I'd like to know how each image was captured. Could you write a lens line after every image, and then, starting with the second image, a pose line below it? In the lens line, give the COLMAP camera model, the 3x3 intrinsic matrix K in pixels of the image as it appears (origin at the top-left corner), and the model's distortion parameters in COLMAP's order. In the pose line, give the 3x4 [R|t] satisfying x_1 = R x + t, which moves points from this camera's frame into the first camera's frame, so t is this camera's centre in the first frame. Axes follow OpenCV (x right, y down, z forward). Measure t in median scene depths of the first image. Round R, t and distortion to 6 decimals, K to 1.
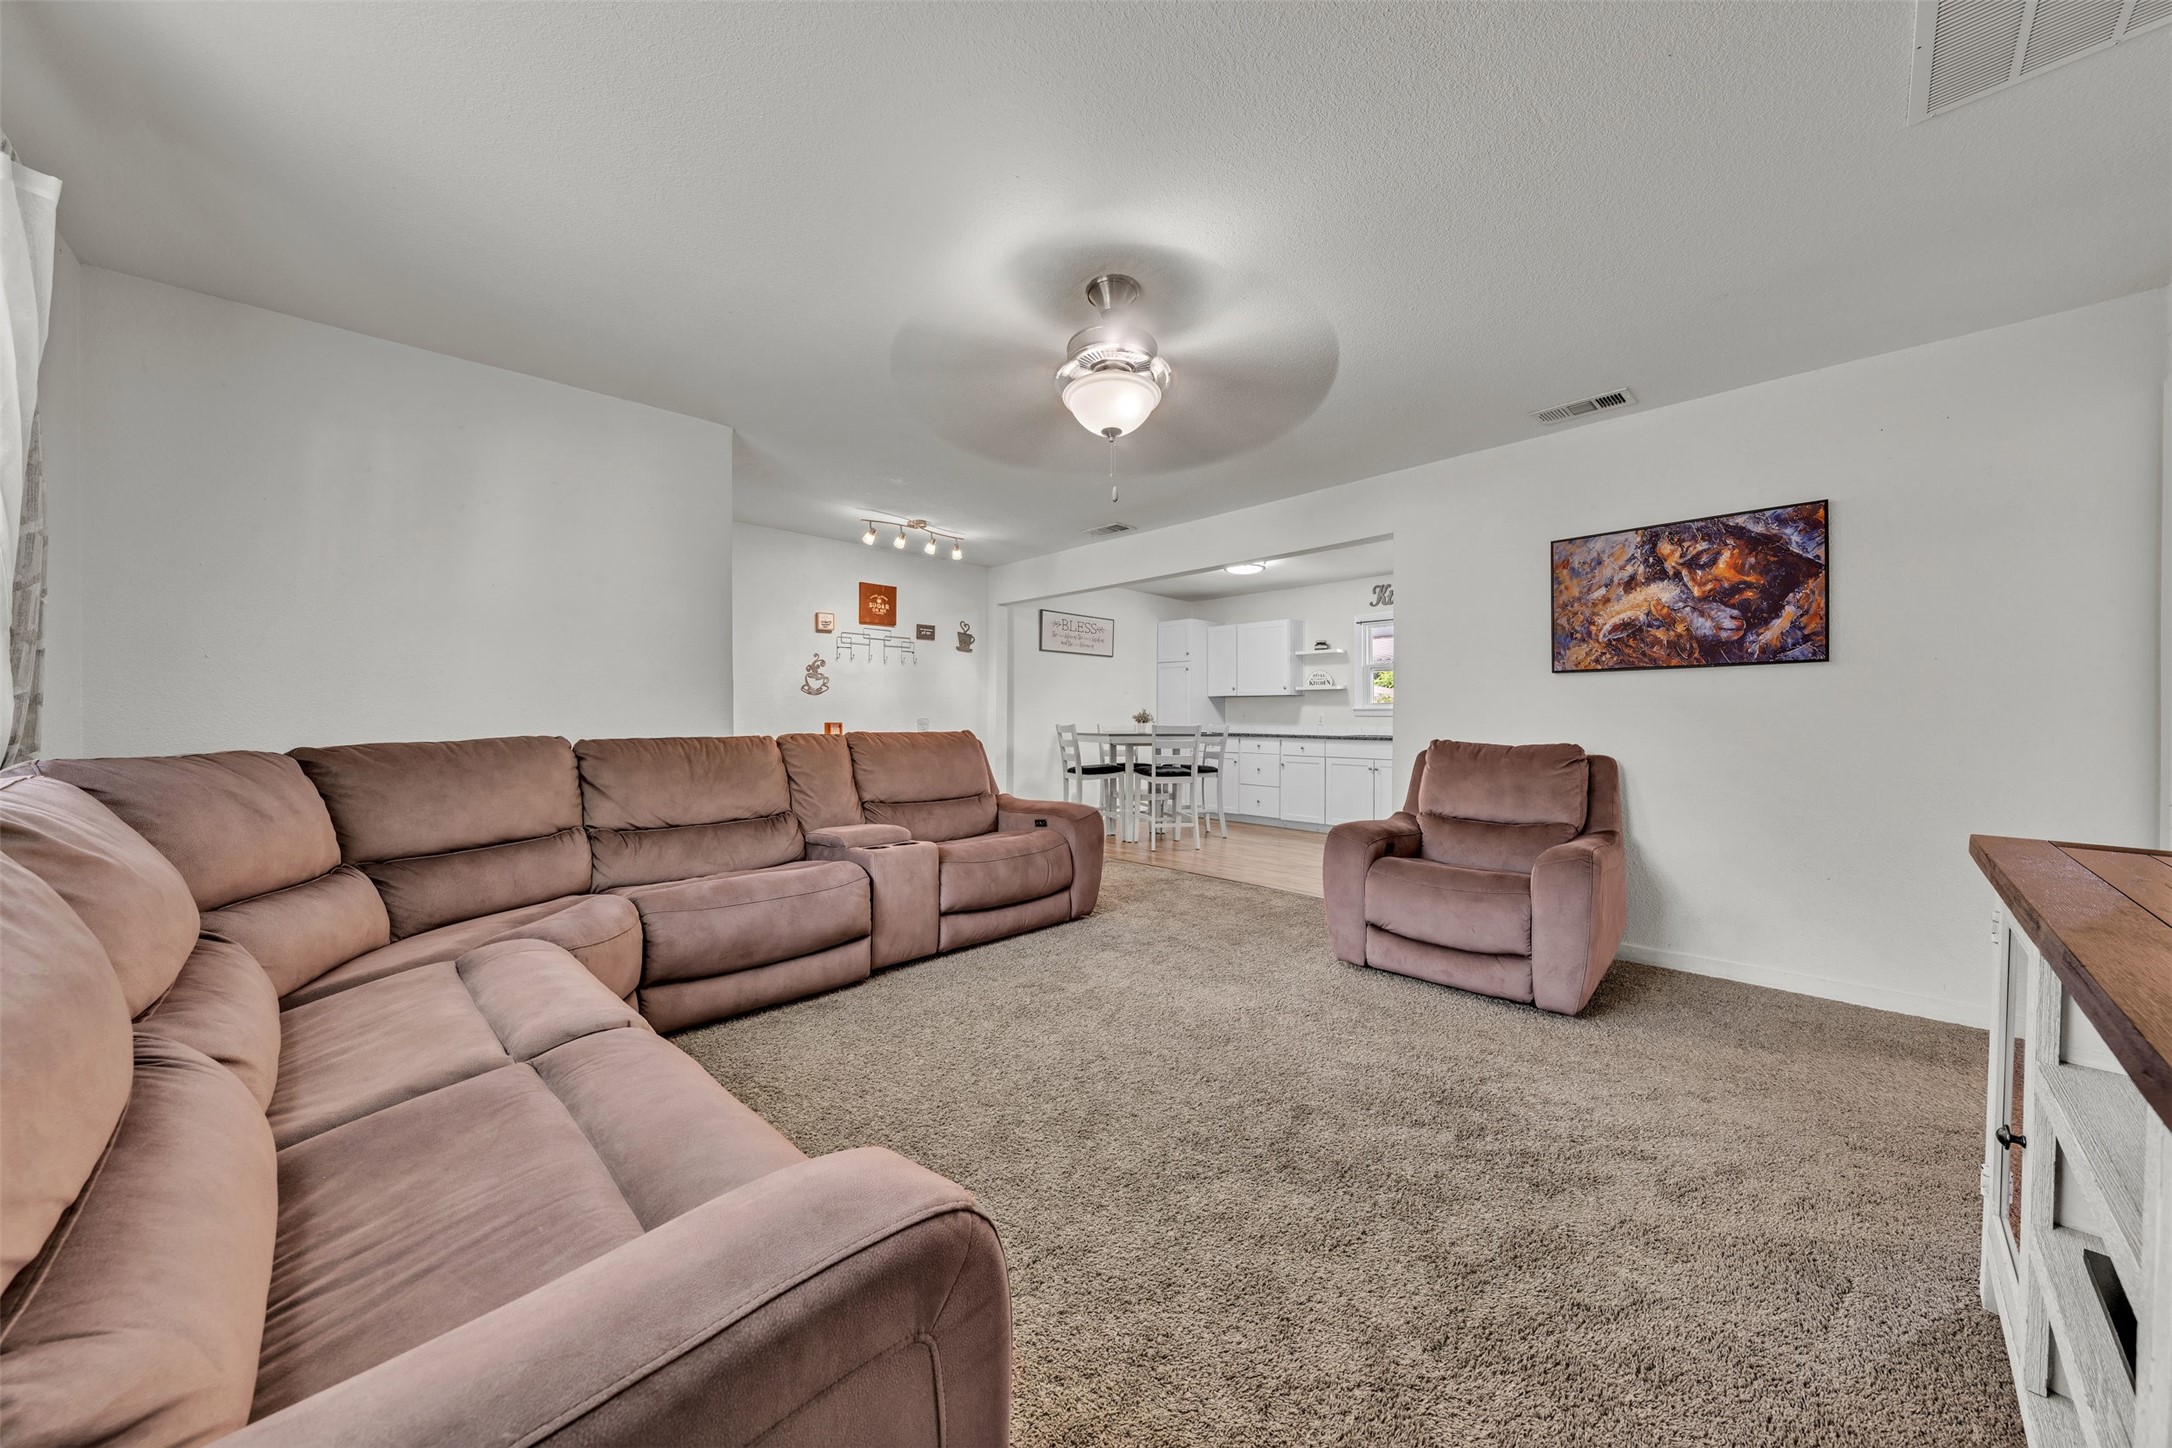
lens RADIAL K [[745.2, 0, 1083.5], [0, 745.2, 721.4], [0, 0, 1]] dist [-0.000209, -0.000064]
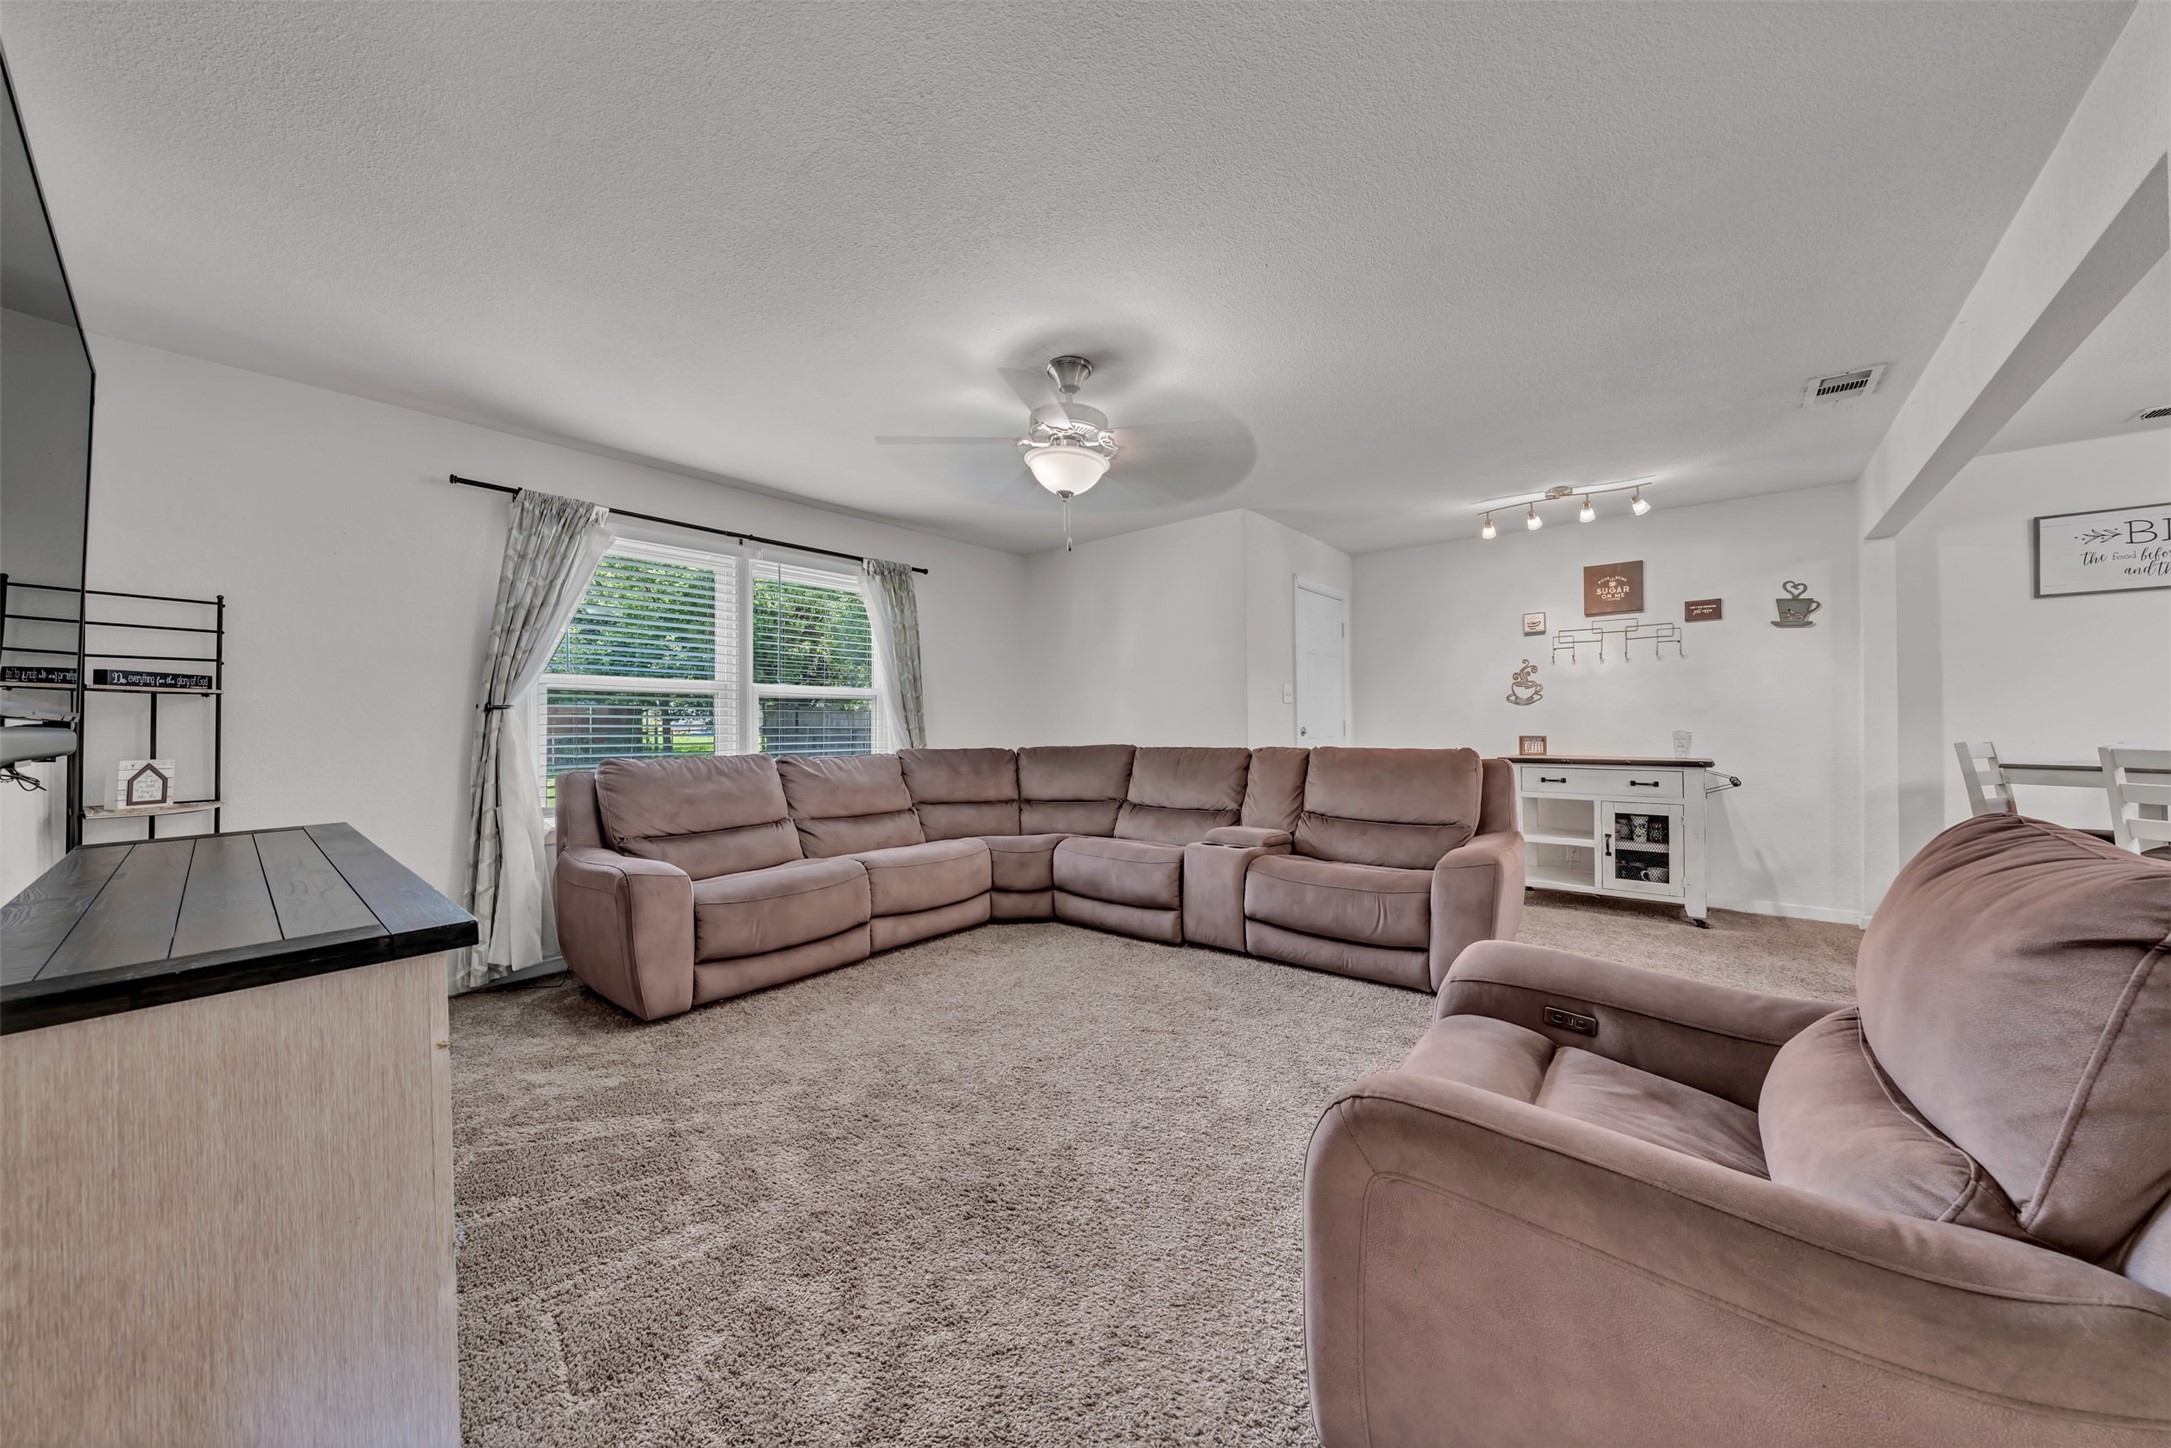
lens RADIAL K [[744.8, 0, 1084.5], [0, 744.8, 720.6], [0, 0, 1]] dist [-0.000209, -0.000064]
pose [[0.108573, -0.010563, -0.994032, 0.496387], [0.003318, 0.999942, -0.010263, -0.009192], [0.994083, -0.002184, 0.108601, 0.376291]]
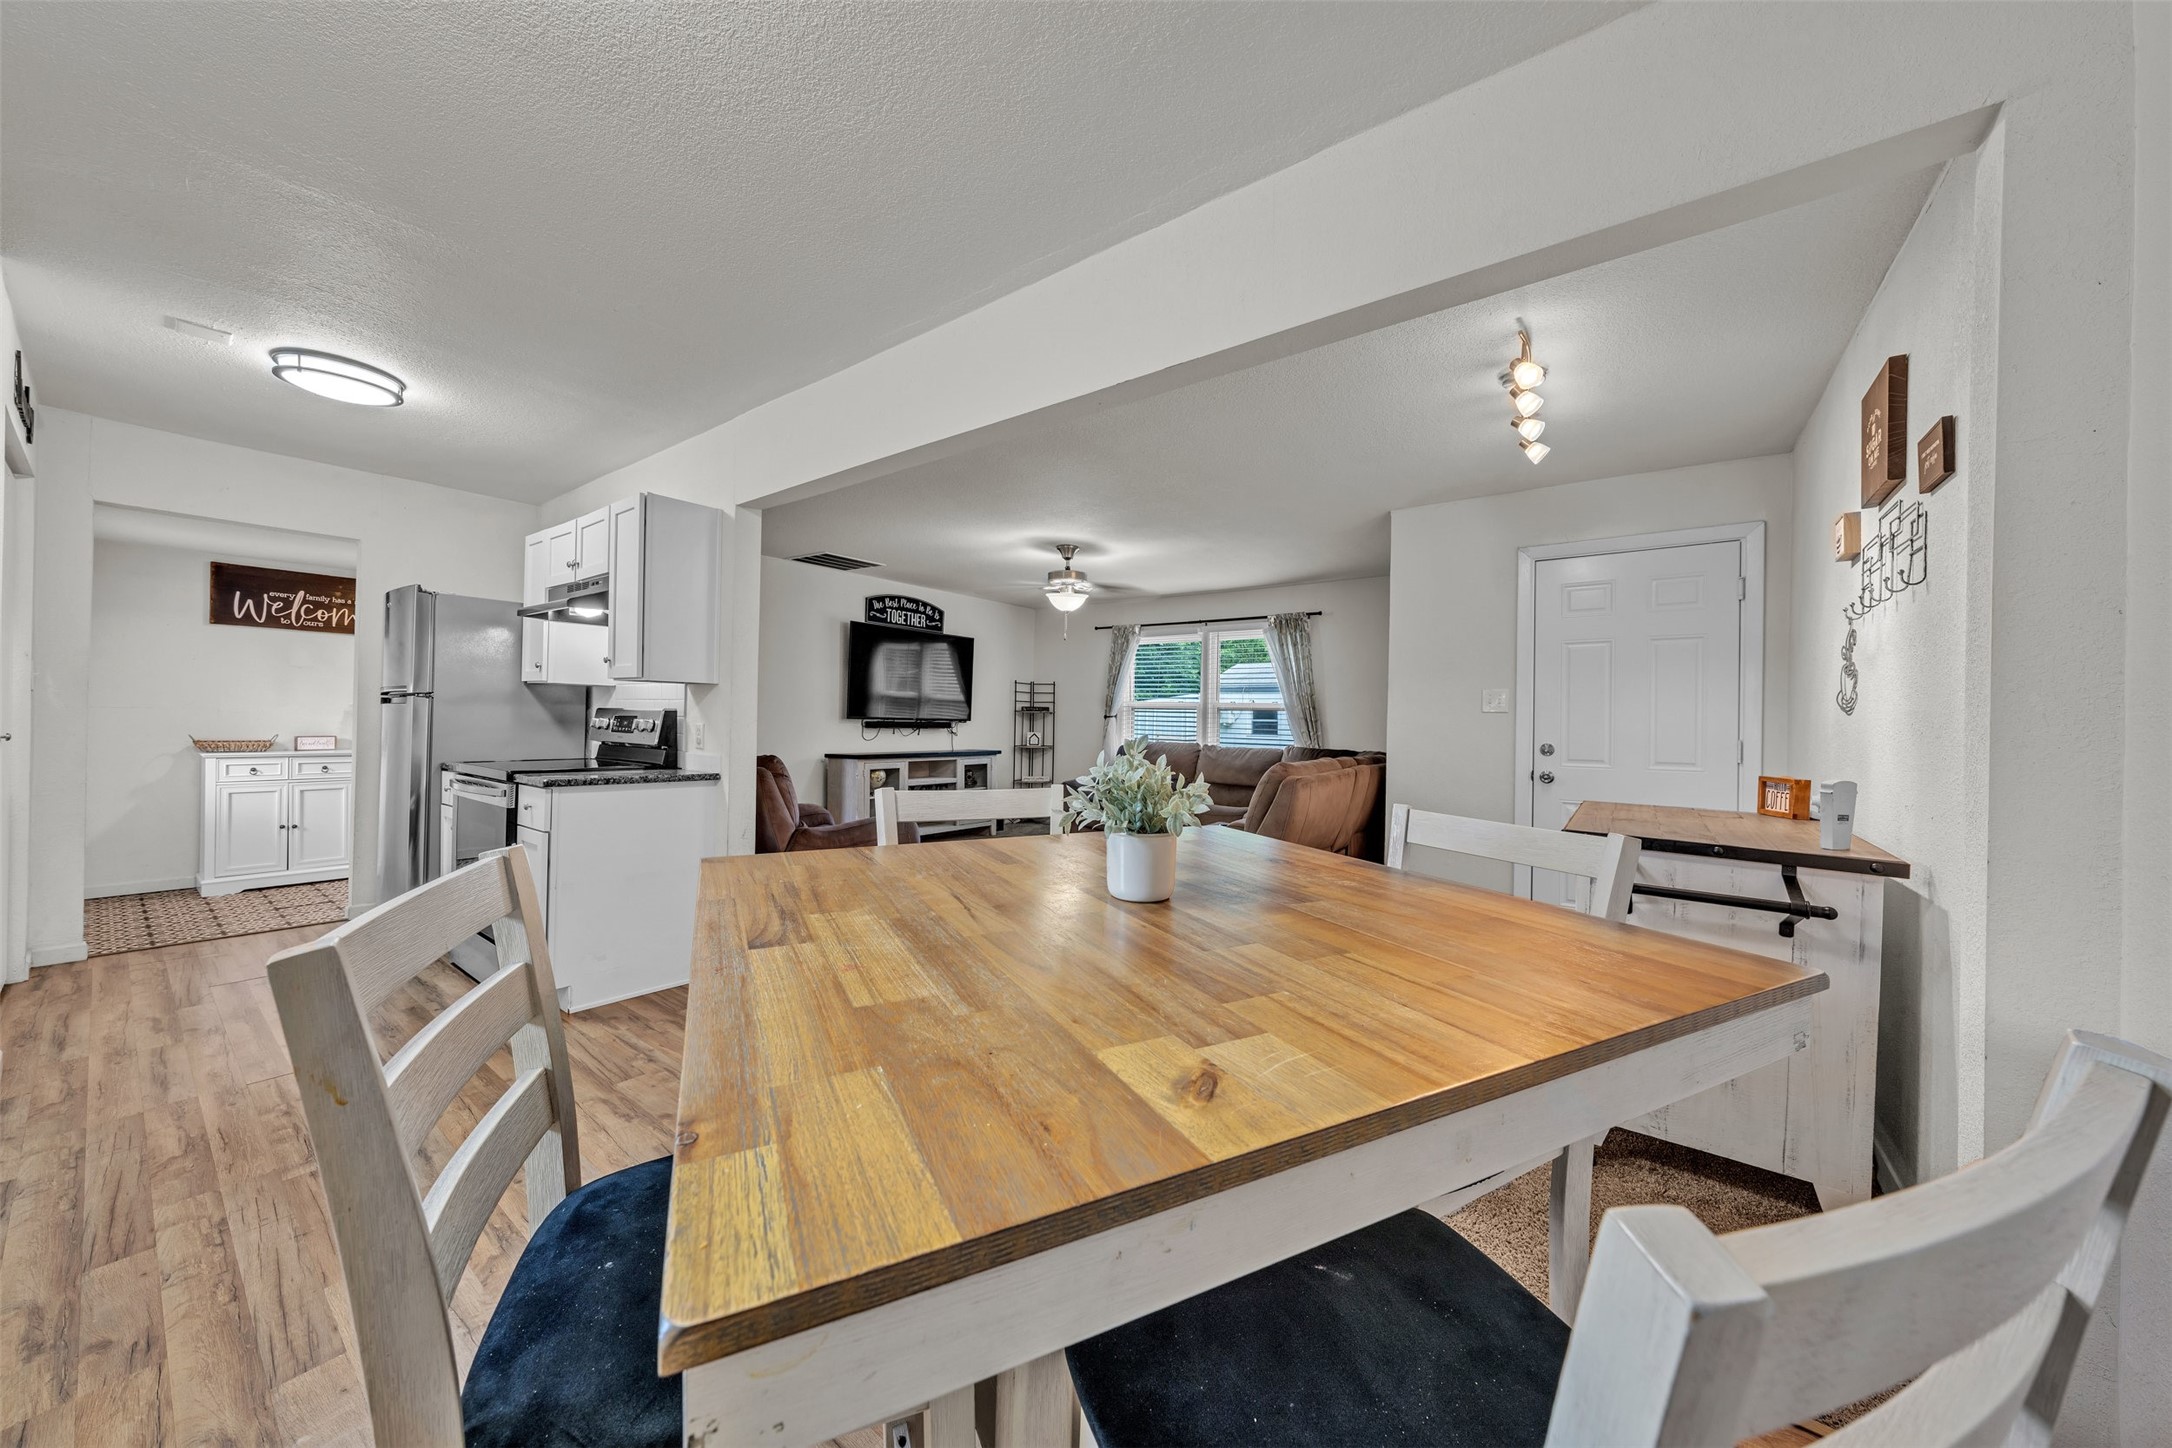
lens RADIAL K [[745.2, 0, 1085.3], [0, 745.2, 718.1], [0, 0, 1]] dist [-0.000209, -0.000064]
pose [[-0.986685, -0.023023, -0.161007, 0.142206], [-0.023323, 0.999728, -0.000024, -0.023951], [0.160964, 0.003731, -0.986953, 1.381227]]
